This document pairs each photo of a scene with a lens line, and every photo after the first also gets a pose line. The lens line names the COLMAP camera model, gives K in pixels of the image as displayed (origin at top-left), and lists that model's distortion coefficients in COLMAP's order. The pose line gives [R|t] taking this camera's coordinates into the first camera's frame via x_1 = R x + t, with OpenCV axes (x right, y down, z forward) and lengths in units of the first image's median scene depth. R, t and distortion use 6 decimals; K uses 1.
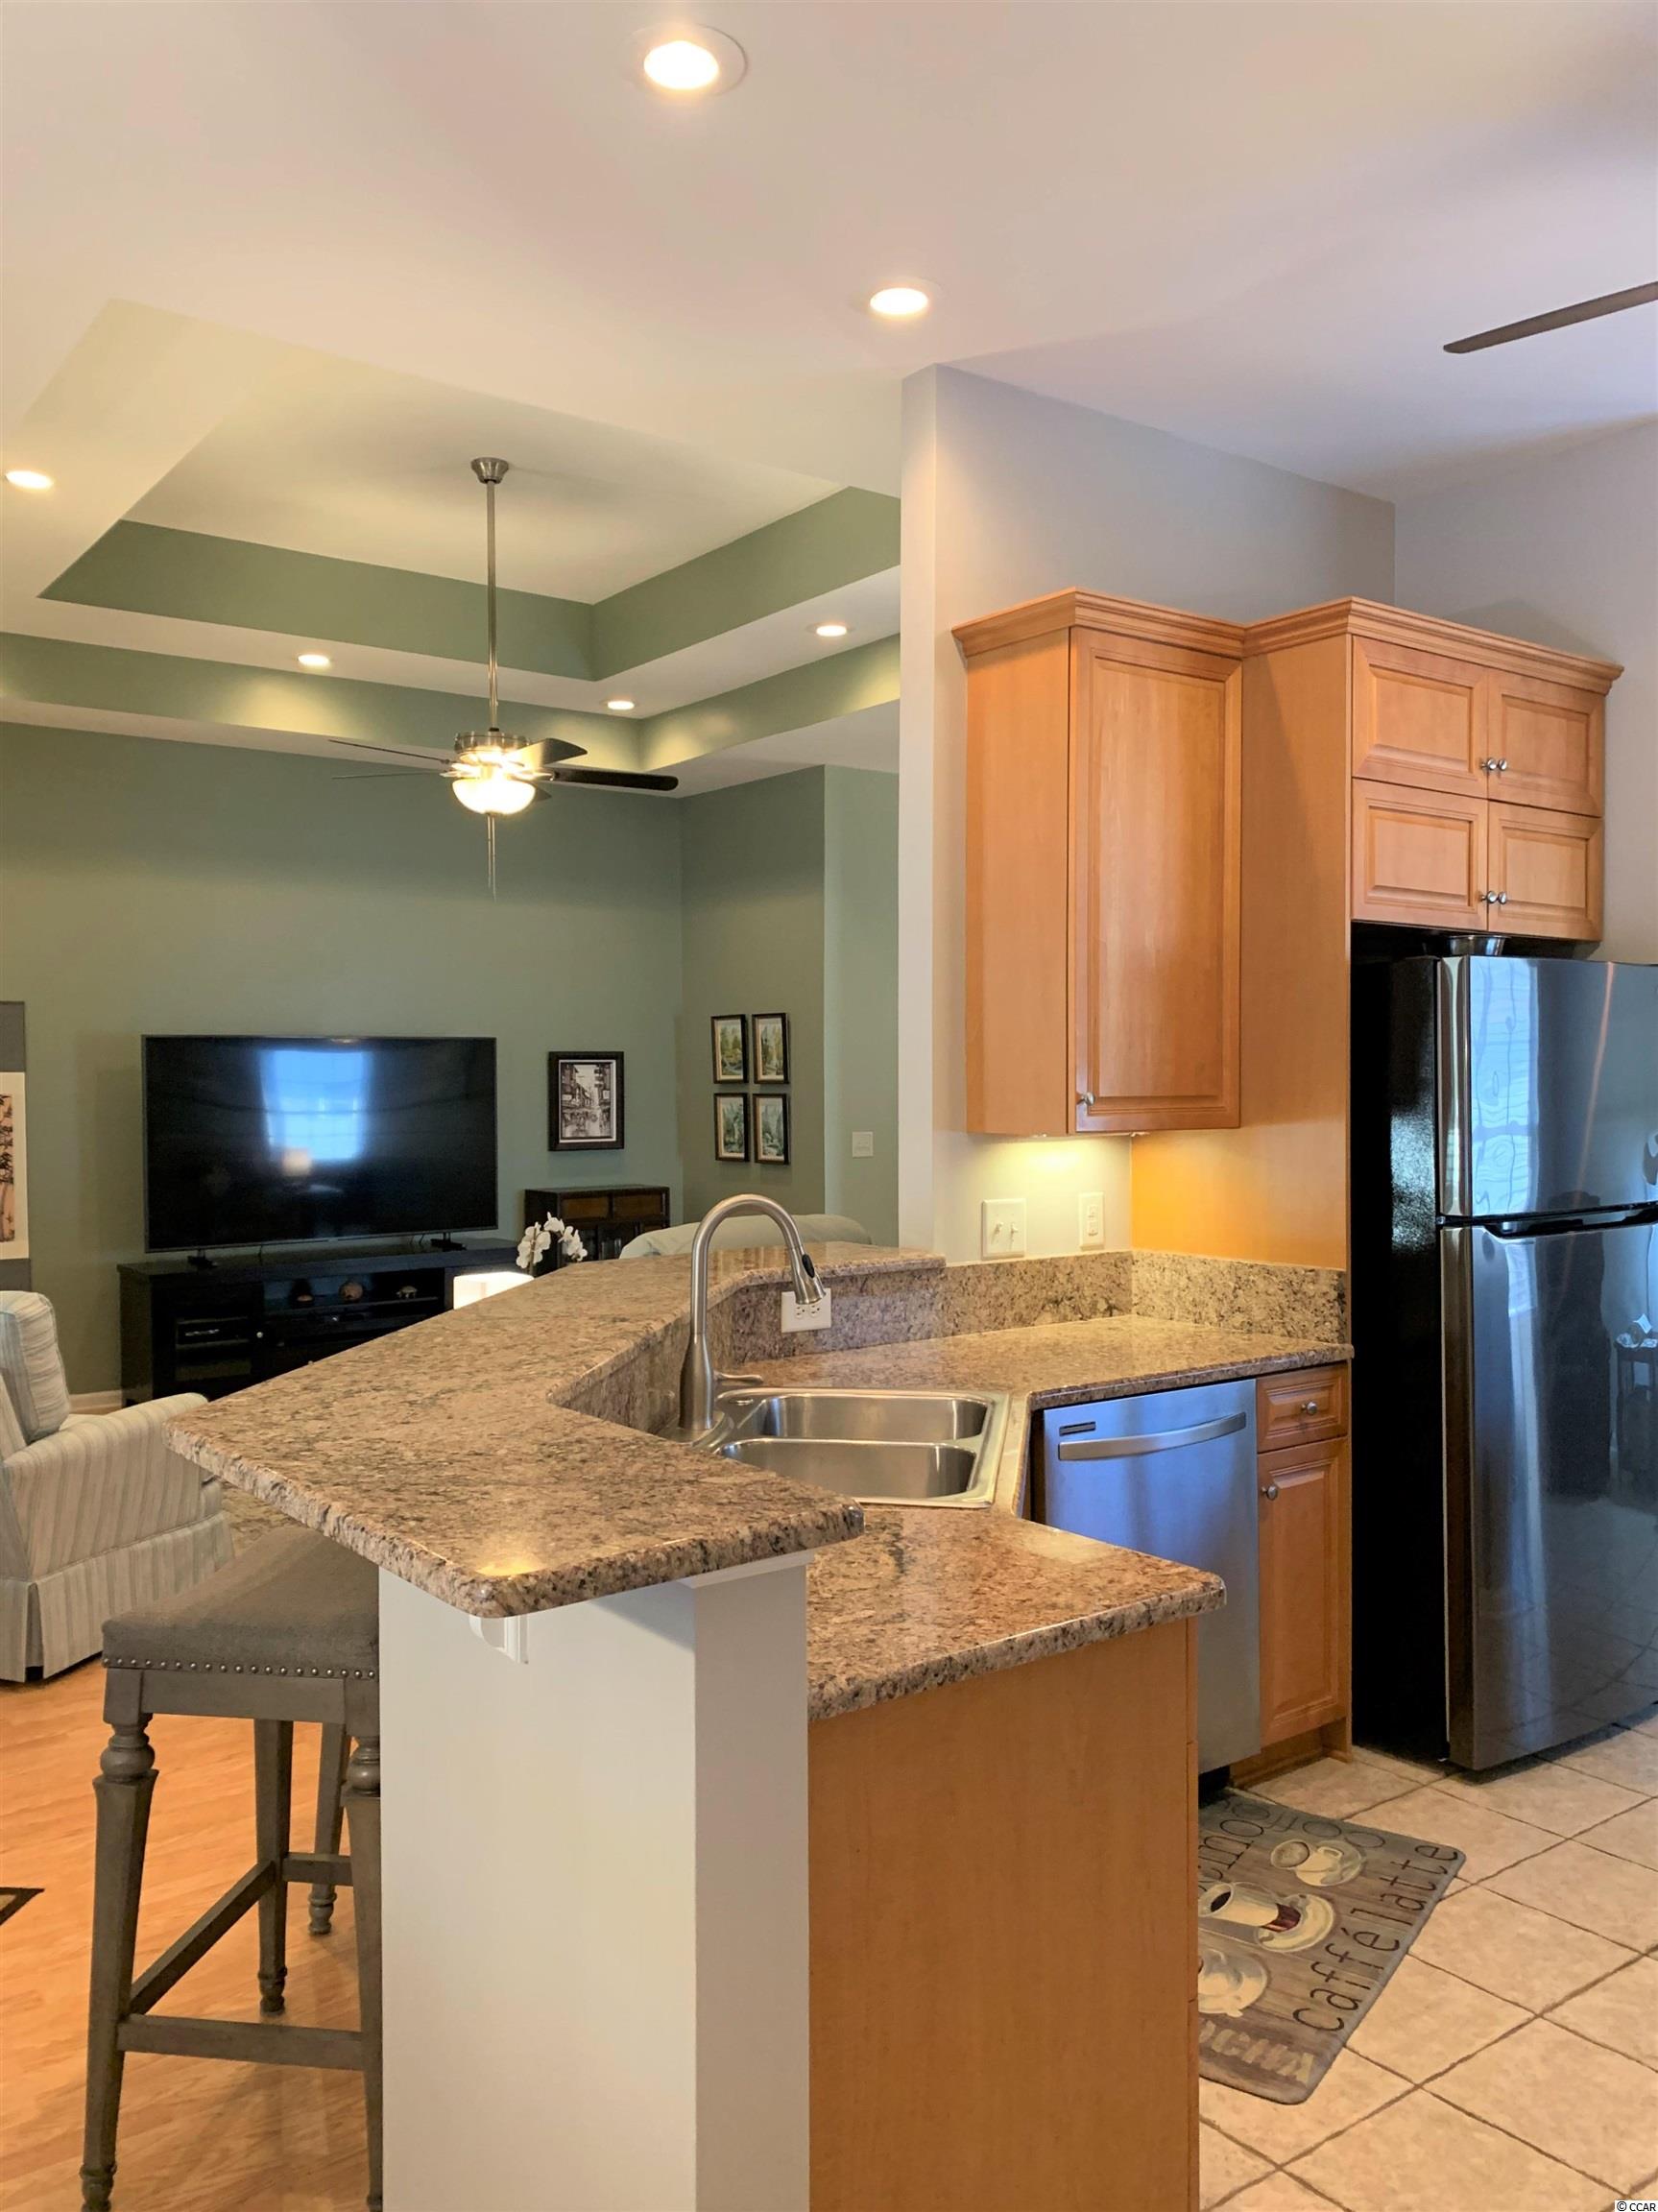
lens RADIAL K [[1721.4, 0, 829.0], [0, 1721.4, 1106.0], [0, 0, 1]] dist [0.045543, -0.049371]
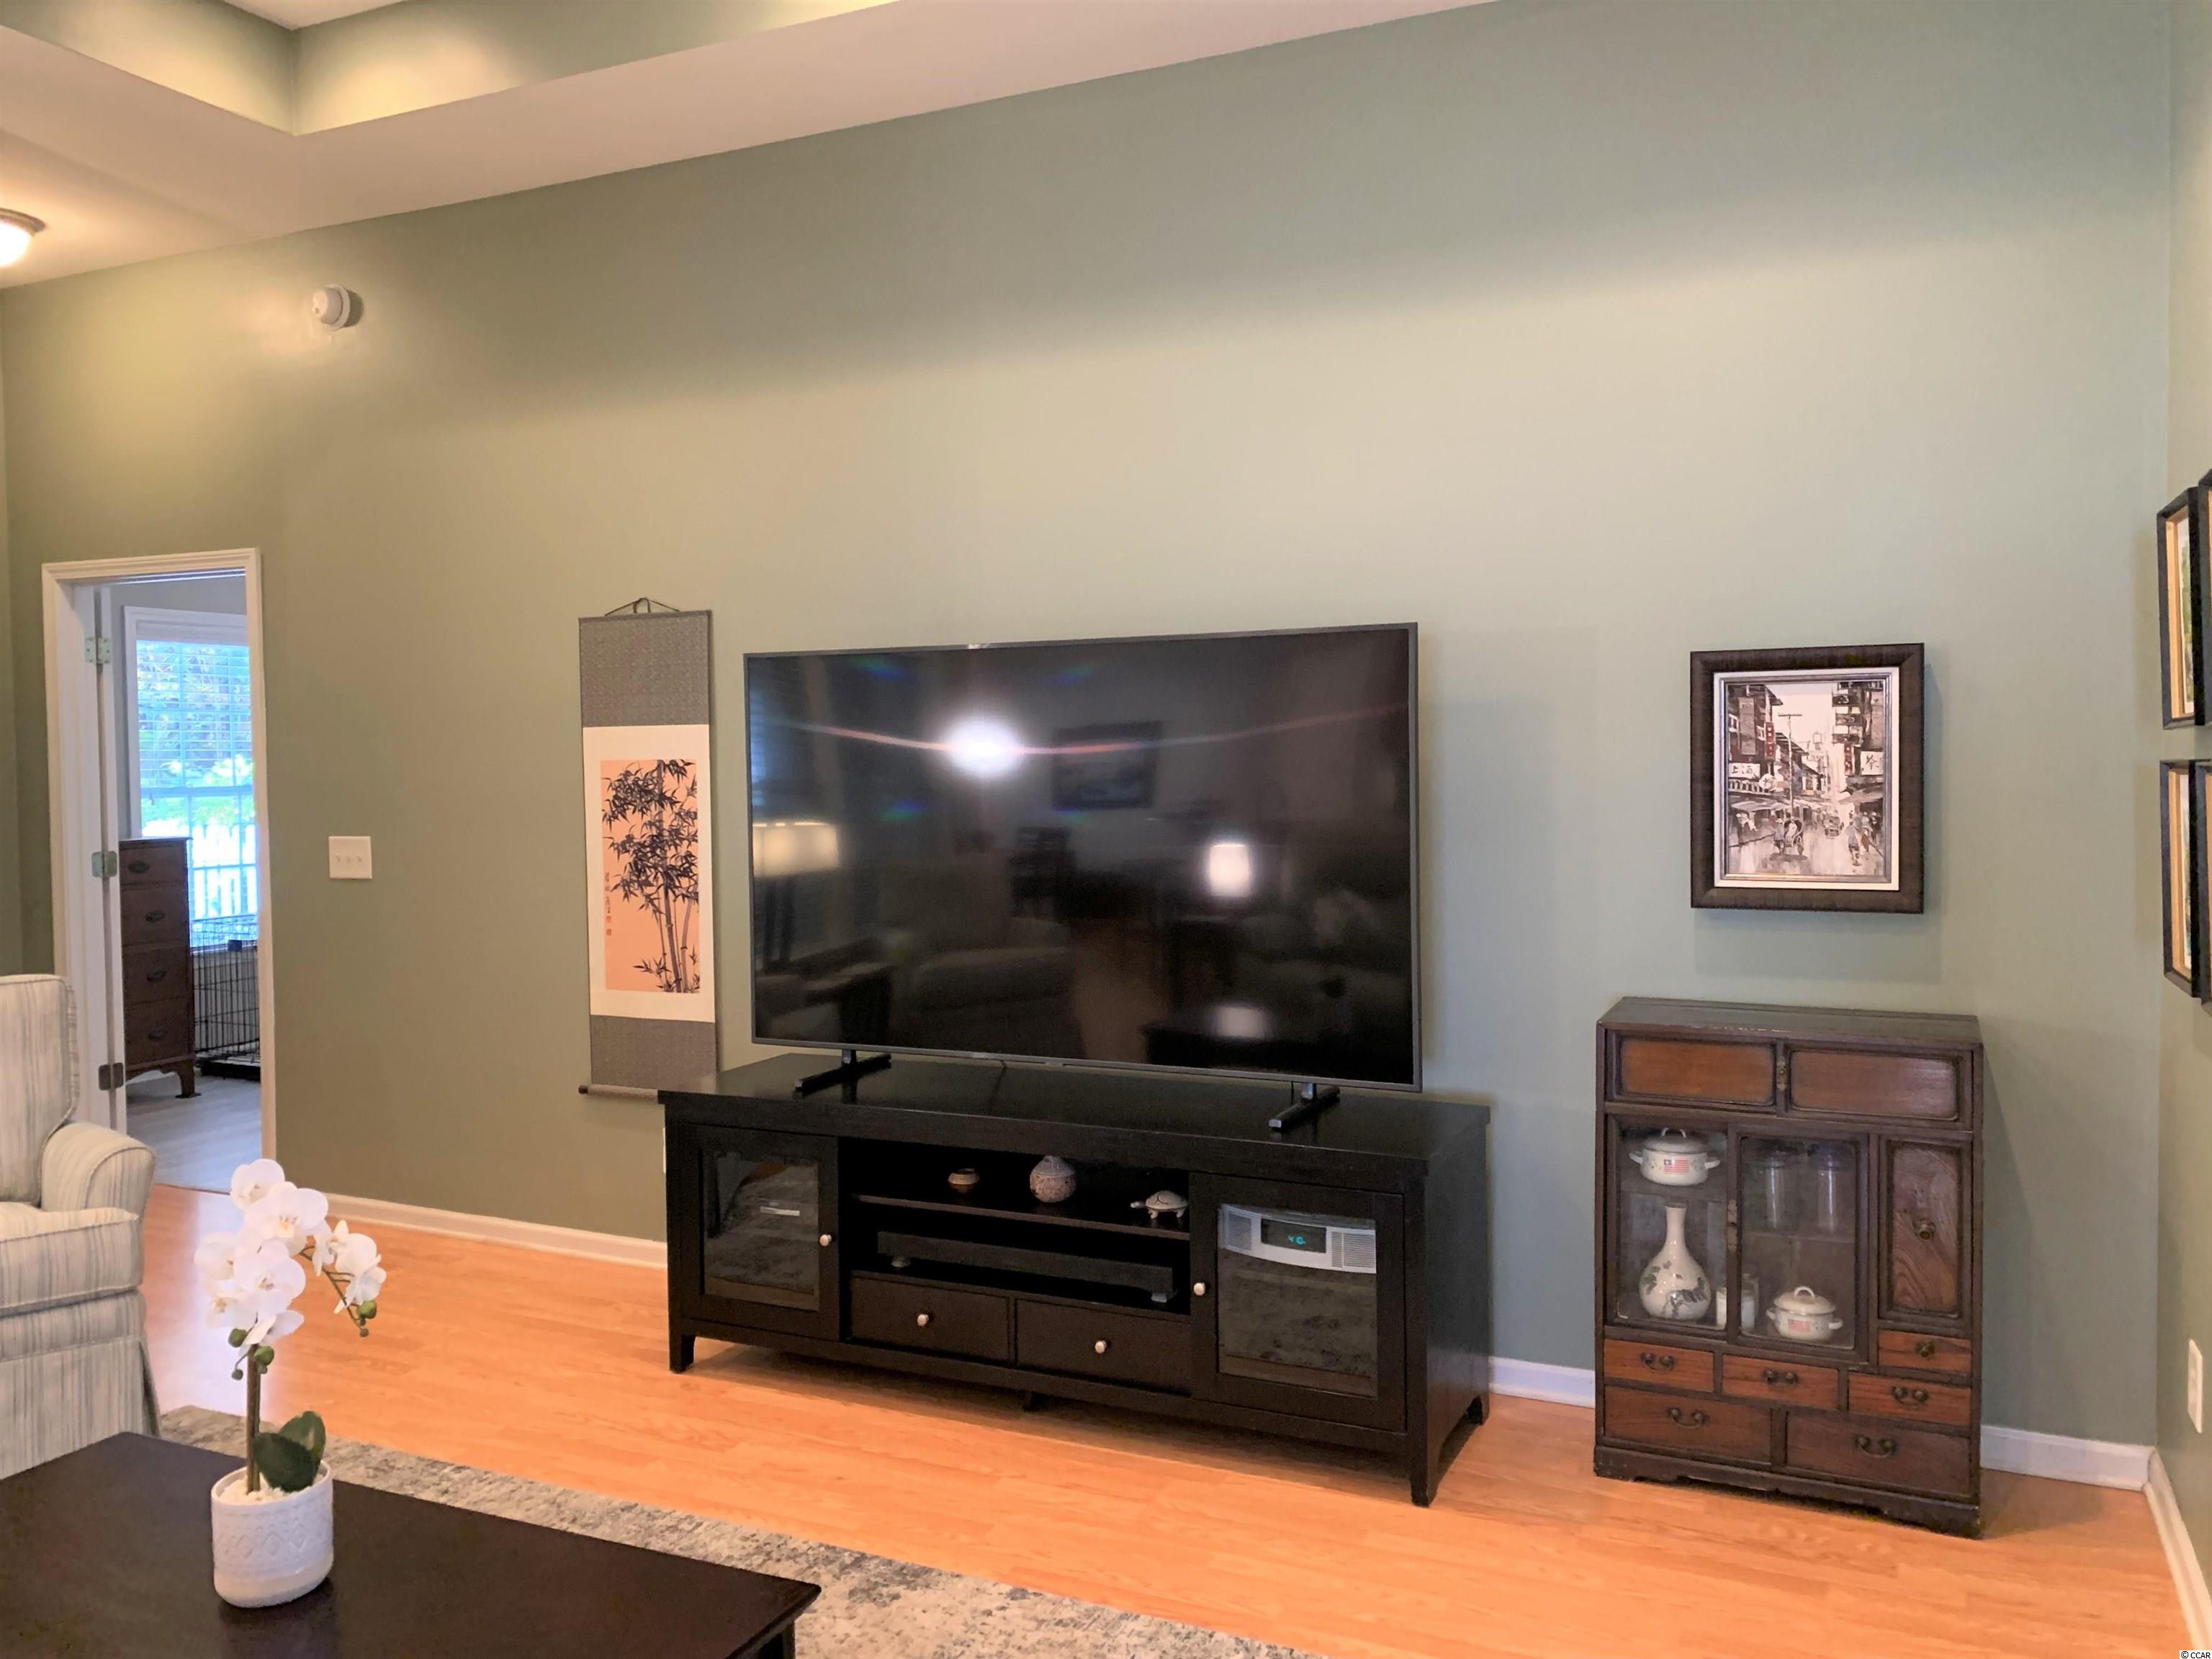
lens RADIAL K [[1721.4, 0, 1106.0], [0, 1721.4, 829.5], [0, 0, 1]] dist [0.045543, -0.049371]
pose [[0.472061, 0.035761, -0.880840, 0.121906], [-0.009245, 0.999323, 0.035617, -0.004095], [0.881518, -0.008671, 0.472071, 0.687997]]
